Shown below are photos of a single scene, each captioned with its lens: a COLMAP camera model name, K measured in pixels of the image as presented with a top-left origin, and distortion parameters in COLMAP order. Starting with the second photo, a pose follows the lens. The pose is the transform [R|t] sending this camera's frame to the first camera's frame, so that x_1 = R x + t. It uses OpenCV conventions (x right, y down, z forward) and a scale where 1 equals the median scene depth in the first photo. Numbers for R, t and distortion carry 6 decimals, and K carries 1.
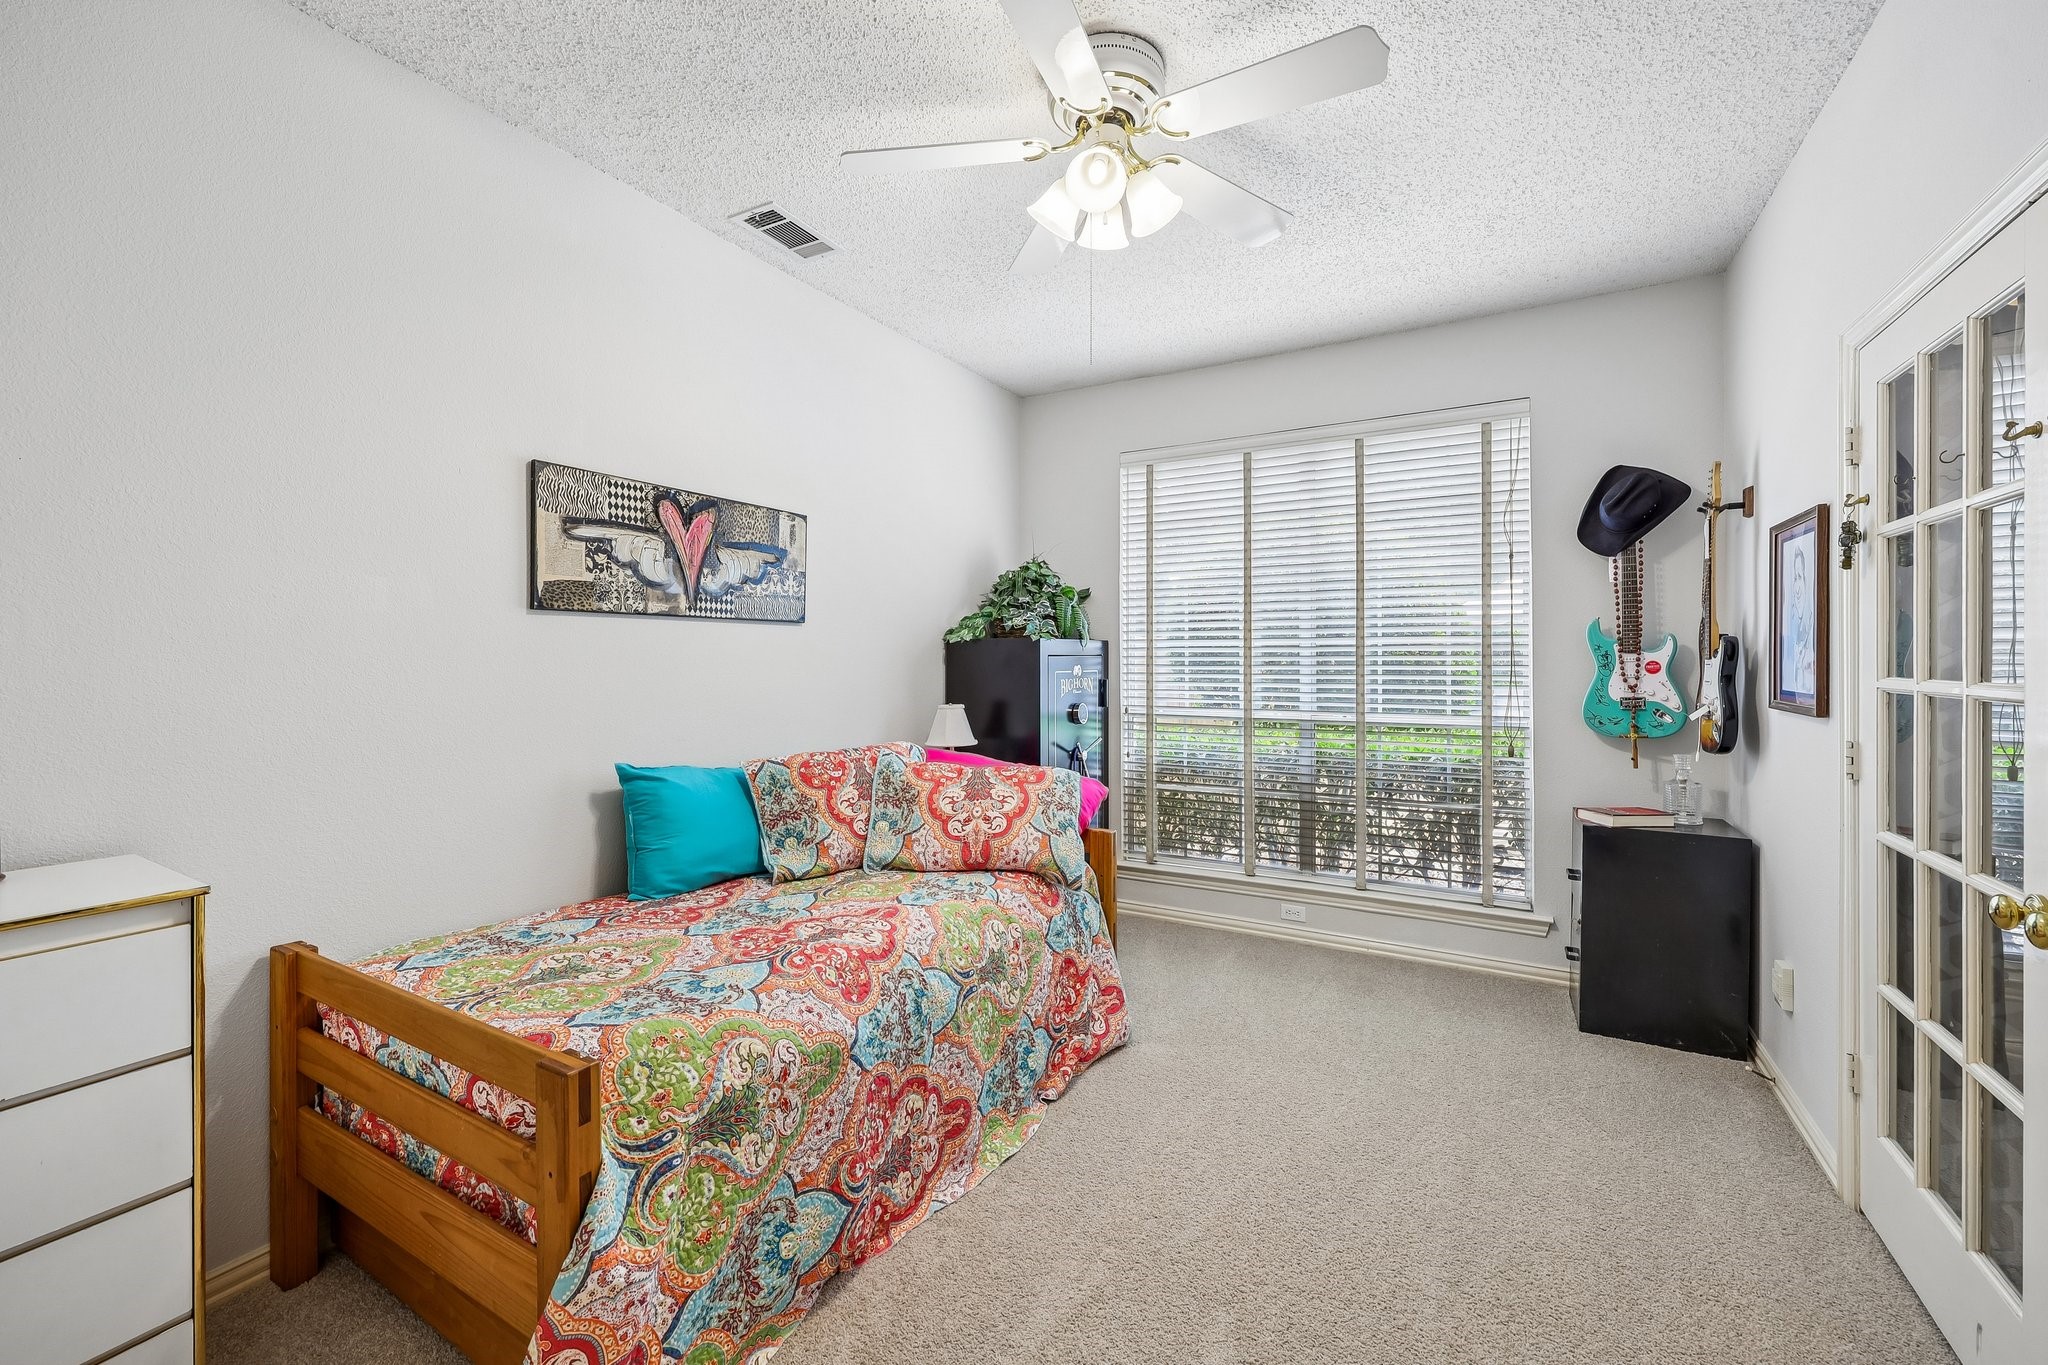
lens RADIAL K [[824.5, 0, 1028.1], [0, 824.5, 674.9], [0, 0, 1]] dist [-0.001049, 0.000557]
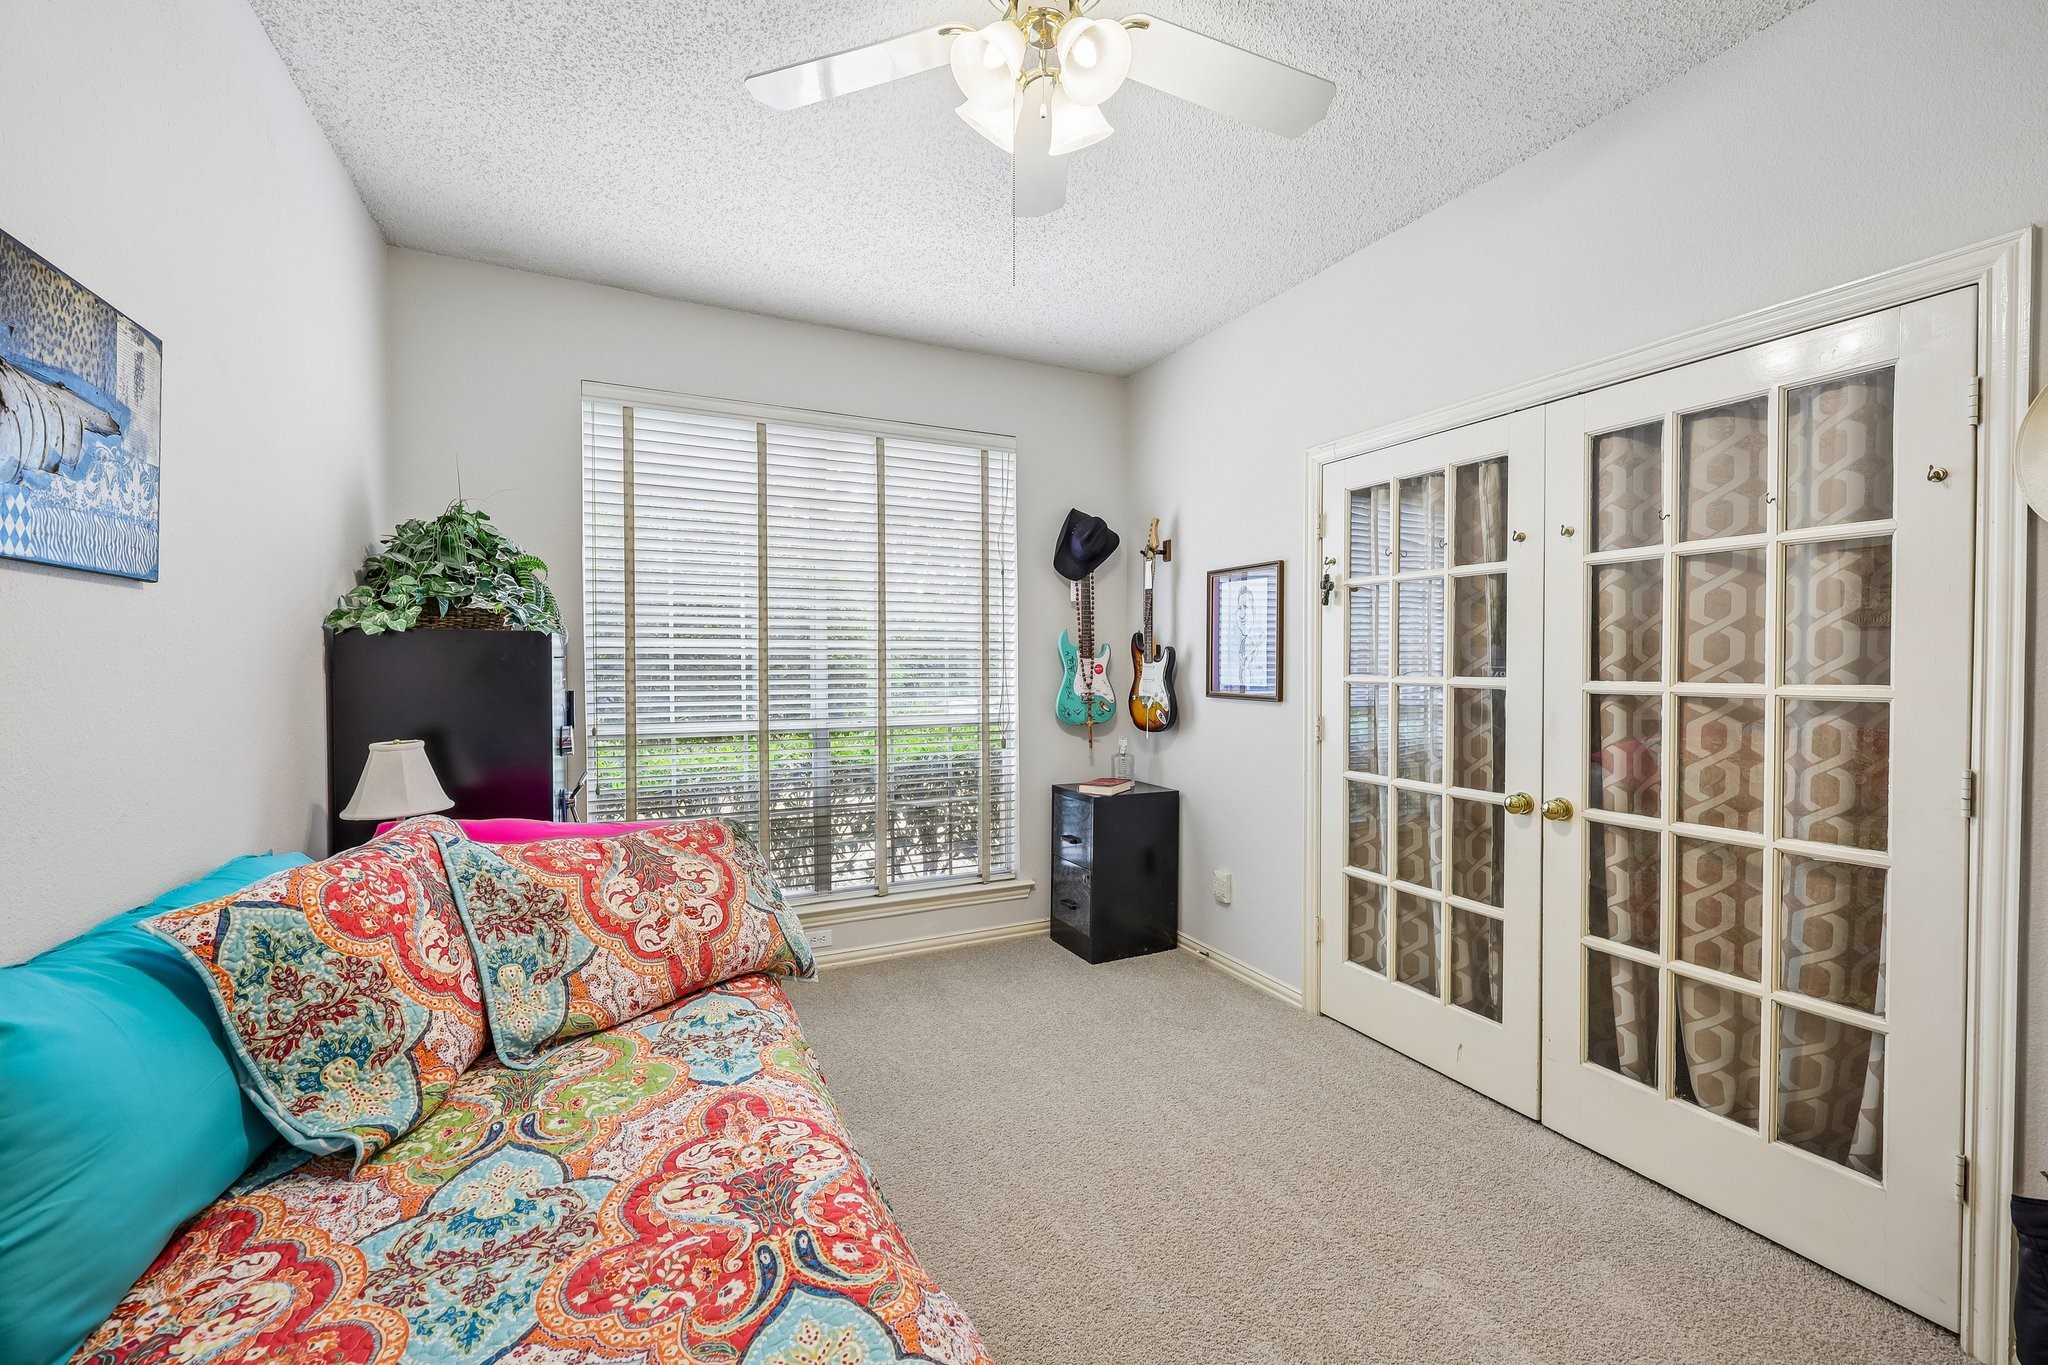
lens RADIAL K [[824.5, 0, 1028.1], [0, 824.5, 674.9], [0, 0, 1]] dist [-0.001049, 0.000557]
pose [[0.560909, -0.012764, 0.827779, -0.399513], [0.014313, 0.999881, 0.005718, -0.009483], [-0.827753, 0.008641, 0.561026, 0.386820]]
